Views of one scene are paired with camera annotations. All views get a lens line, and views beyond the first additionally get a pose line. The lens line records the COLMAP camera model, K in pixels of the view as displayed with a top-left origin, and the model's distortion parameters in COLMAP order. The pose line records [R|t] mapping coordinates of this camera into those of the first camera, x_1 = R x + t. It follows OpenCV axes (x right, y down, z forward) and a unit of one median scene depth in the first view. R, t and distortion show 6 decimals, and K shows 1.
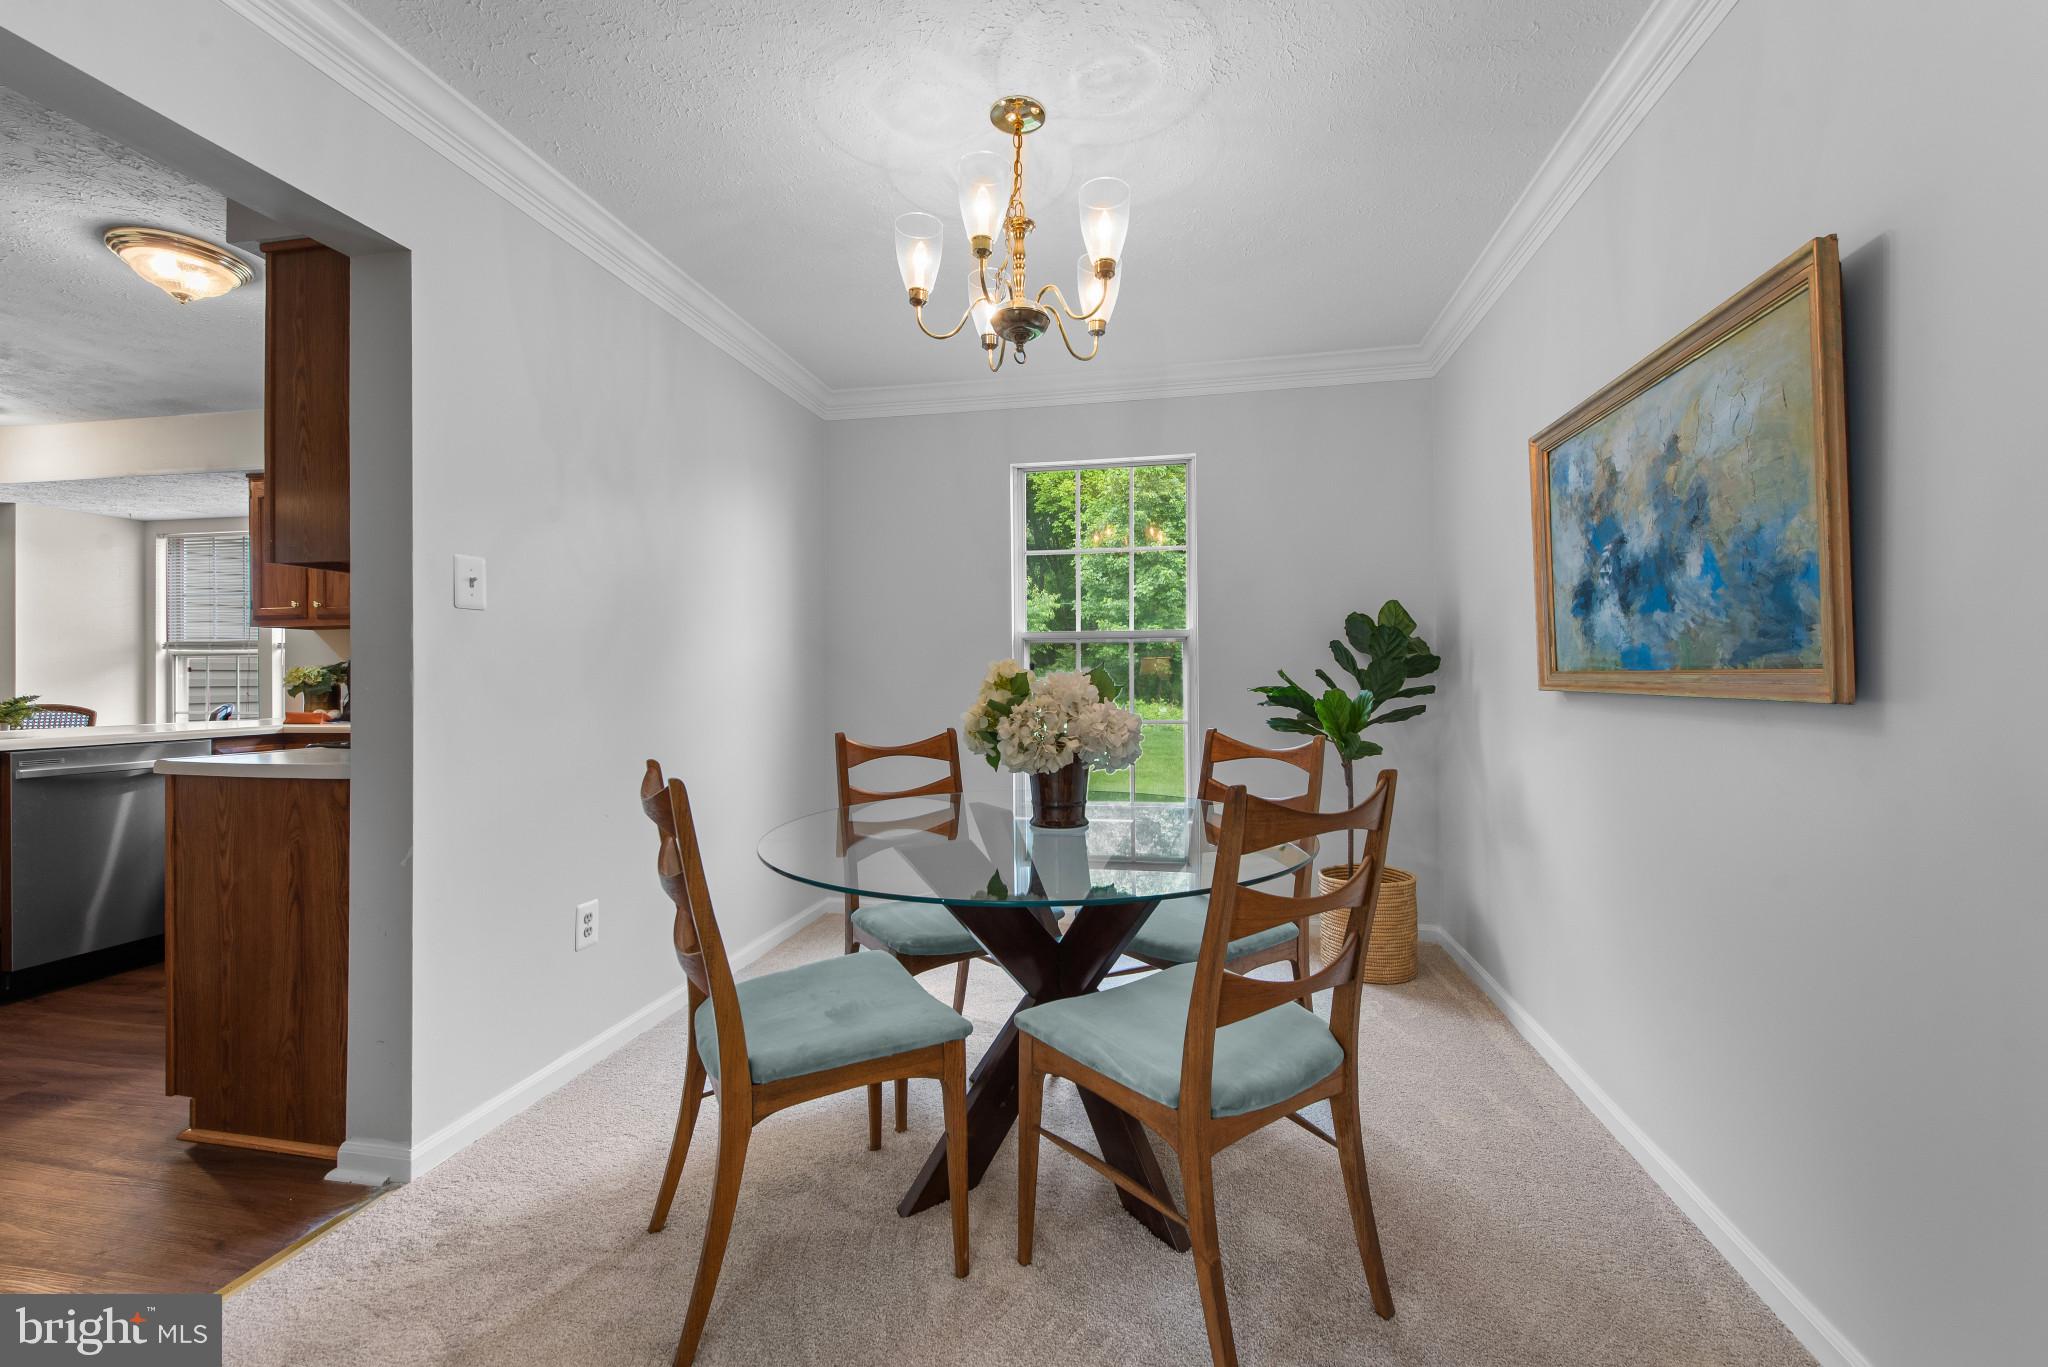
lens RADIAL K [[839.1, 0, 1033.9], [0, 839.1, 677.2], [0, 0, 1]] dist [0.009701, -0.002209]
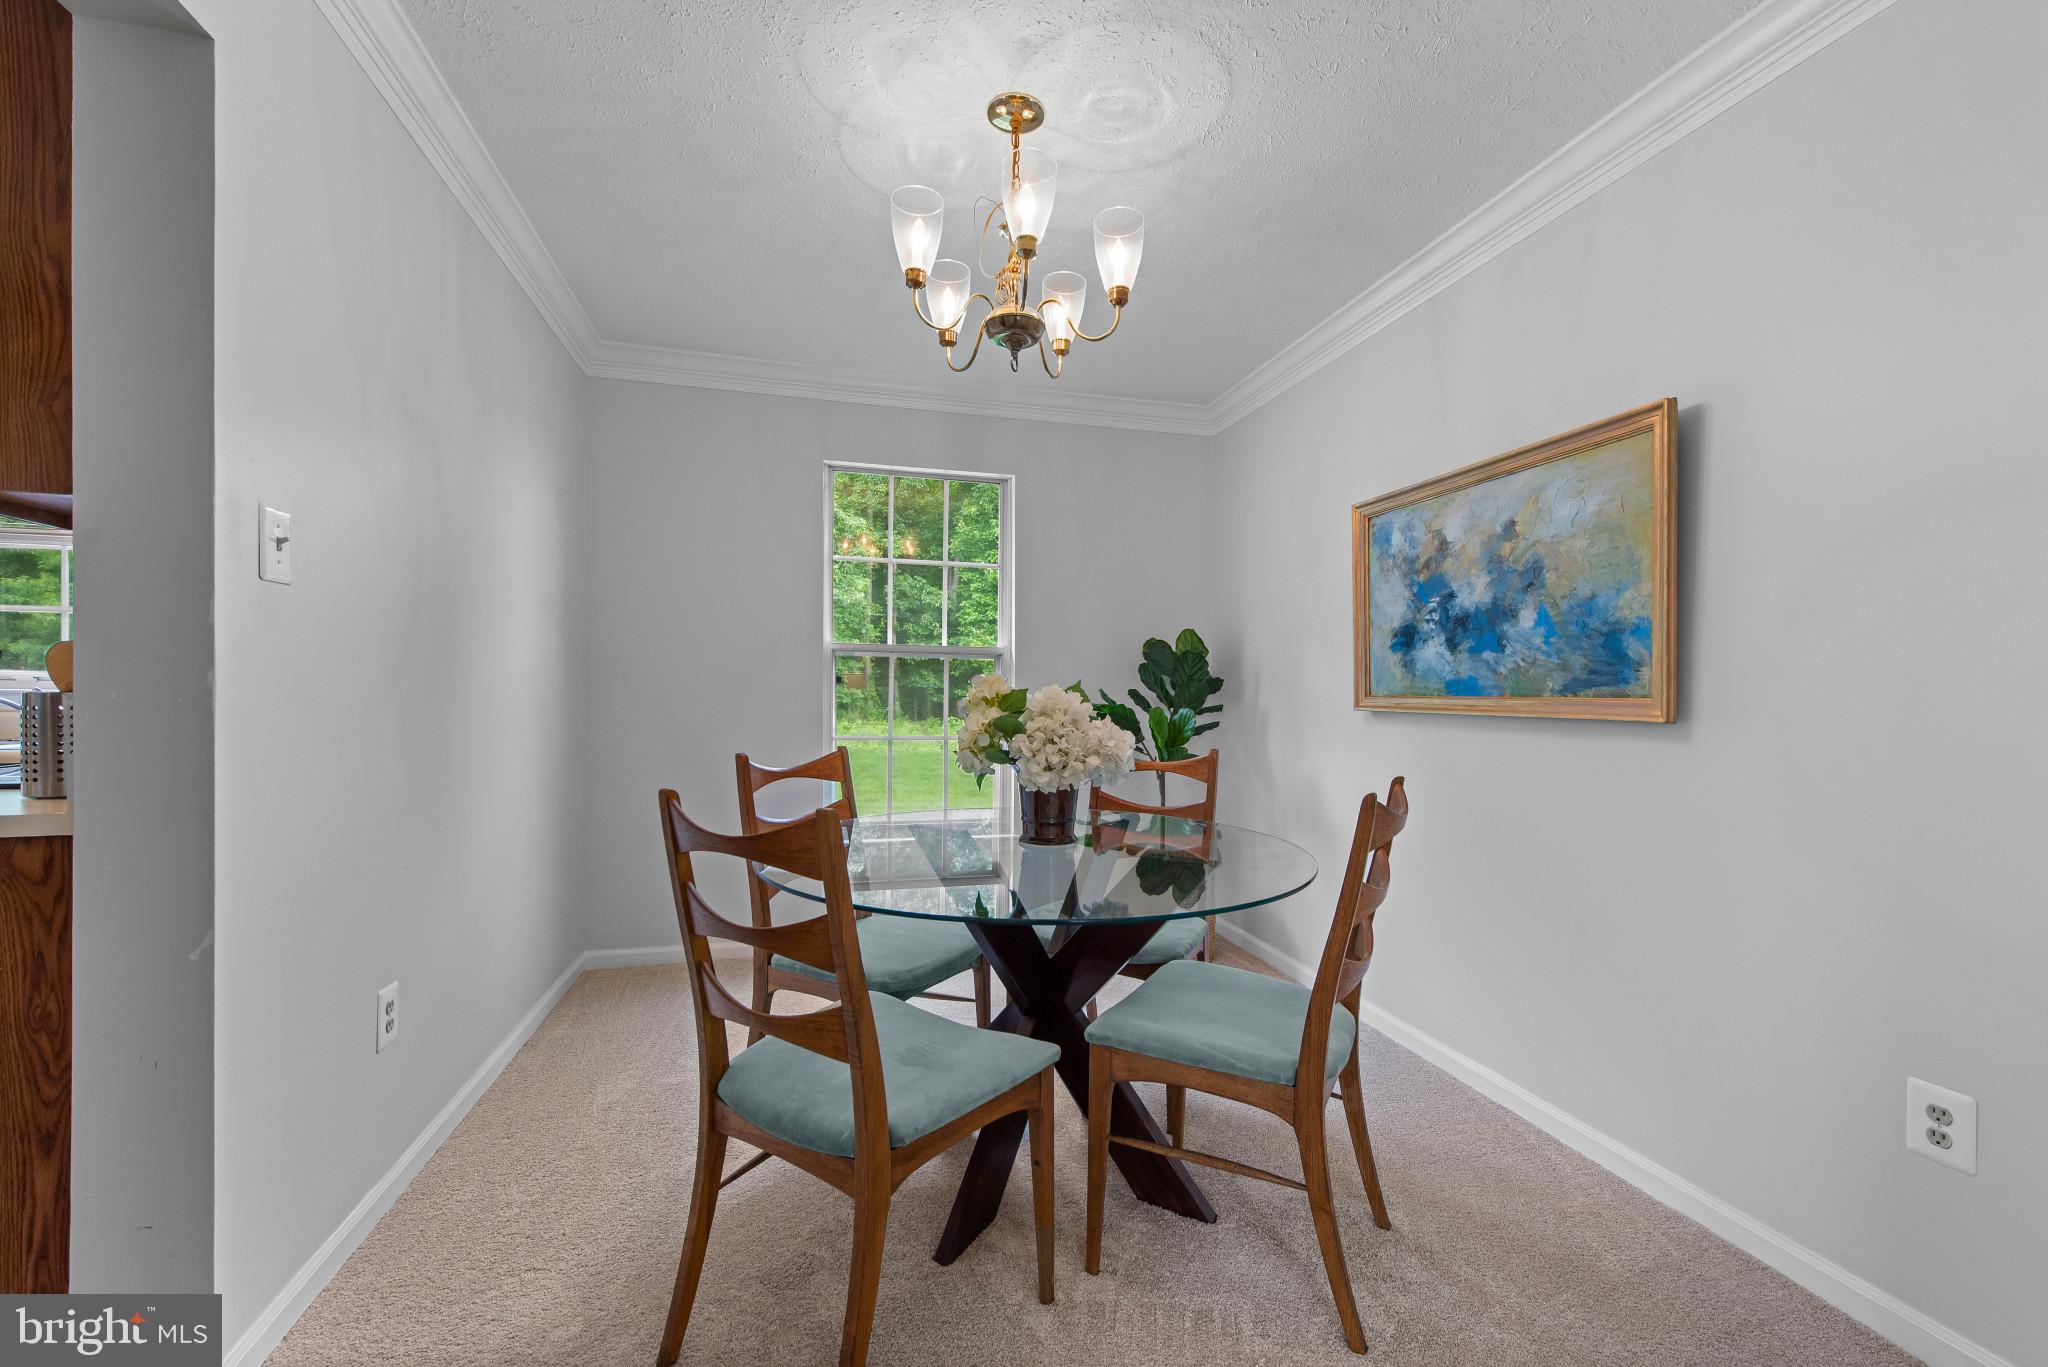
lens RADIAL K [[839.1, 0, 1074.8], [0, 839.1, 706.1], [0, 0, 1]] dist [0.009701, -0.002209]
pose [[0.901084, 0.009994, 0.433530, -0.381710], [-0.016915, 0.999784, 0.012109, 0.001658], [-0.433315, -0.018245, 0.901058, 0.087108]]
